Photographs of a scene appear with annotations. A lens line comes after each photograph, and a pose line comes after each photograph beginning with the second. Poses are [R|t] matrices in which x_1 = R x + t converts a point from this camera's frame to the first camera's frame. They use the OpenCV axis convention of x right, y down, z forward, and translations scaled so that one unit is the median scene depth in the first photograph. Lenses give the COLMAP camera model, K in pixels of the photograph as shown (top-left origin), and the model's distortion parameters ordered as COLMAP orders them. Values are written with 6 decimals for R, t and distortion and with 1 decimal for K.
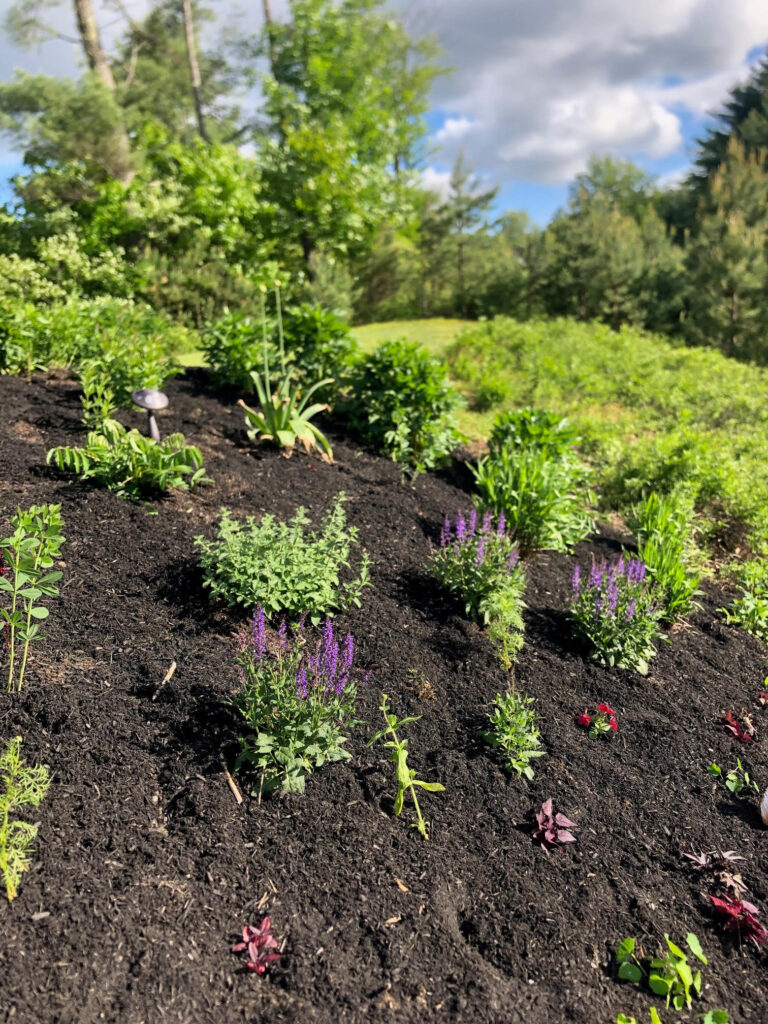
lens RADIAL K [[848.6, 0, 384.0], [0, 848.6, 512.0], [0, 0, 1]] dist [-0.003940, 0.001184]
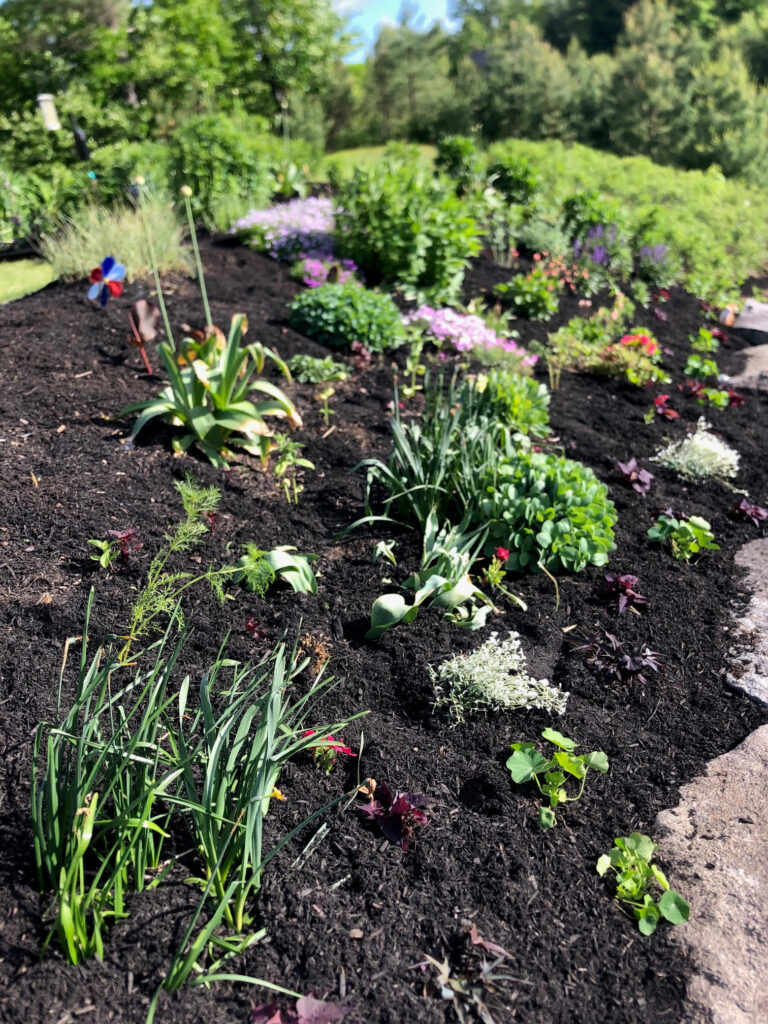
lens RADIAL K [[802.1, 0, 384.0], [0, 802.1, 512.0], [0, 0, 1]] dist [0.009692, -0.000758]
pose [[0.990214, -0.087246, 0.108923, -0.127325], [0.063710, 0.977022, 0.203395, 0.045321], [-0.124165, -0.194465, 0.973019, -0.197463]]
